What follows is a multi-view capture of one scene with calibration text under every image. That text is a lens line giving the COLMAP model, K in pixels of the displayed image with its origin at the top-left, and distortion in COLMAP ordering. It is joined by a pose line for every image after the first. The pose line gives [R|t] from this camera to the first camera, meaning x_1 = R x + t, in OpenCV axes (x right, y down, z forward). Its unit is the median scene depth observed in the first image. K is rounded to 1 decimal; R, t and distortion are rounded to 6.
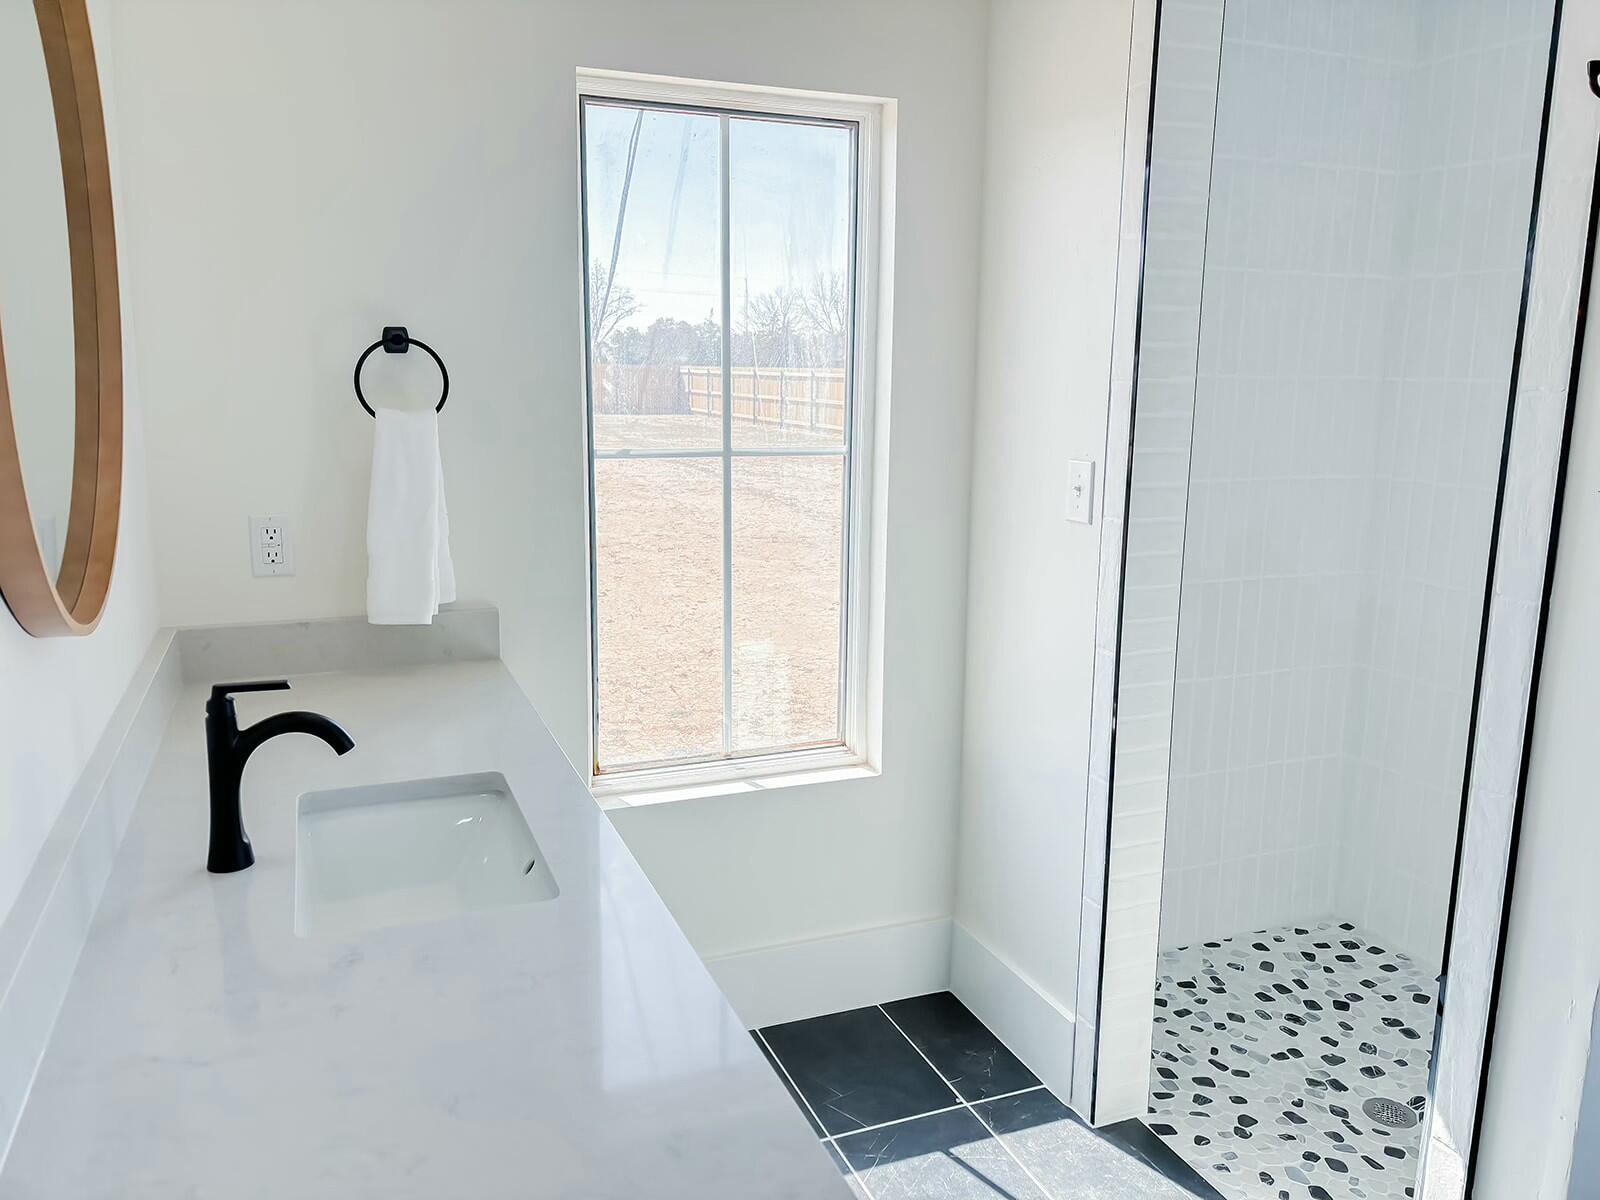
lens RADIAL K [[1196.9, 0, 800.0], [0, 1196.9, 600.0], [0, 0, 1]] dist [0.003641, 0.001727]
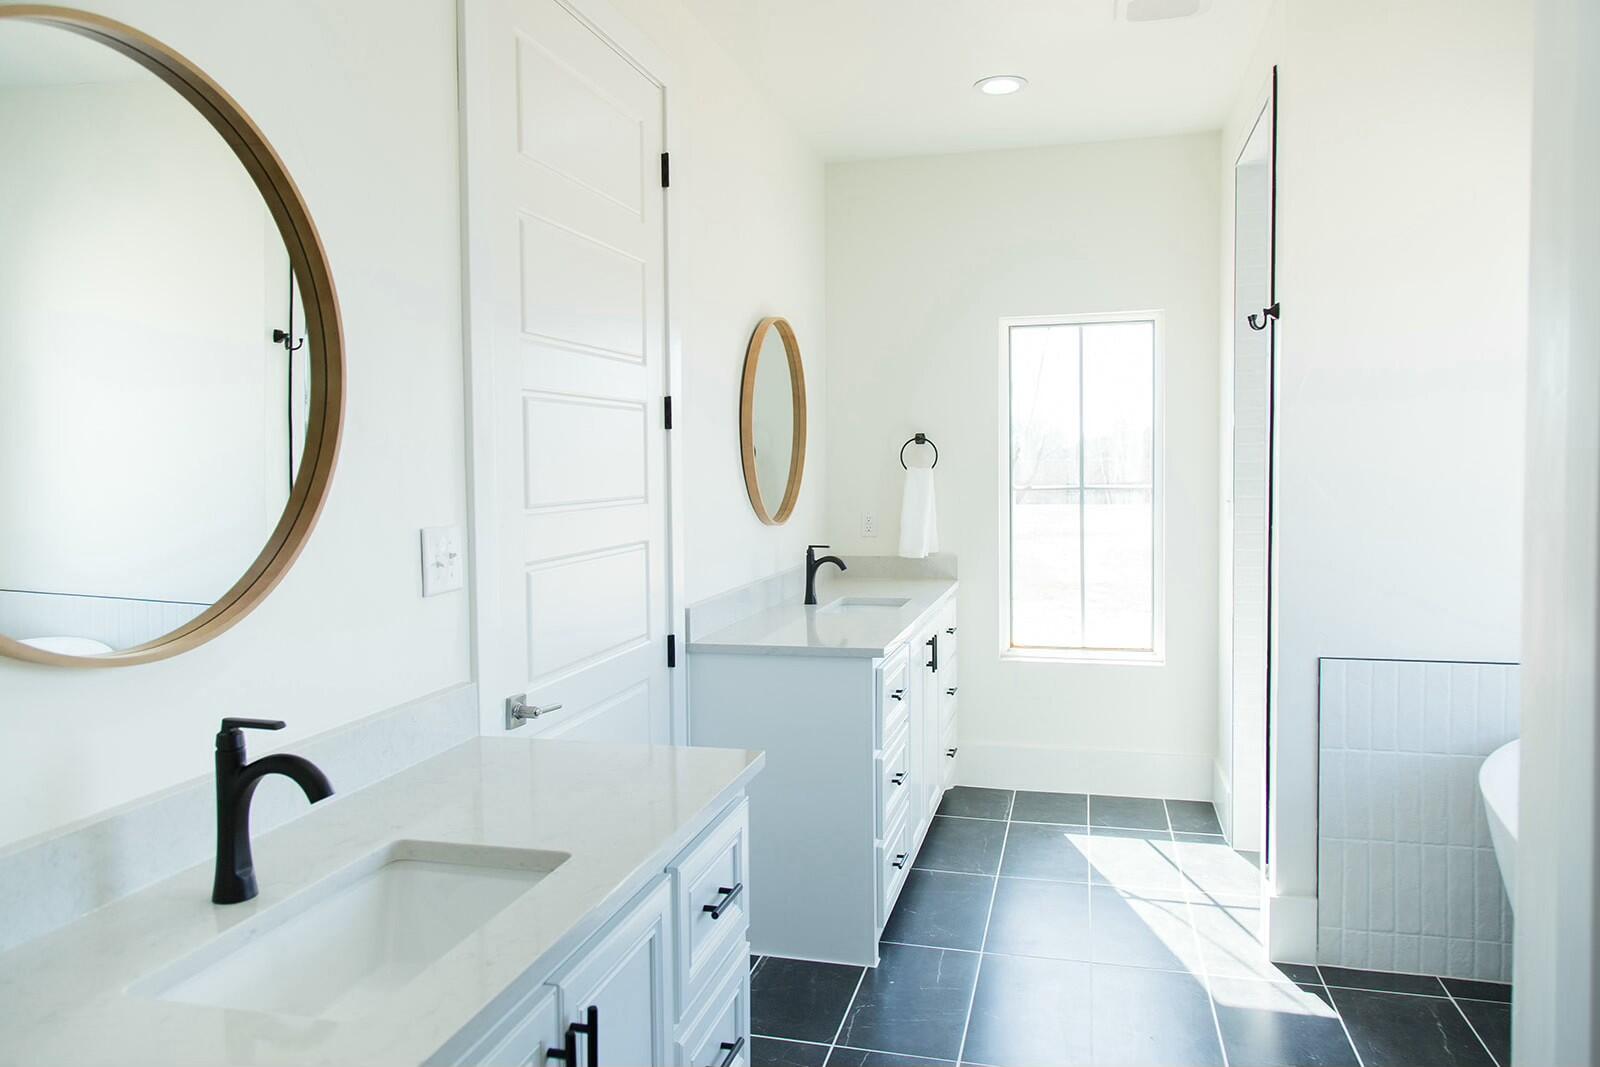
lens RADIAL K [[1049.7, 0, 806.8], [0, 1049.7, 532.9], [0, 0, 1]] dist [0.005010, 0.003298]
pose [[0.807033, 0.011438, -0.590395, 0.660659], [-0.089602, 0.990607, -0.103289, 0.188781], [0.583668, 0.136258, 0.800478, -0.709458]]
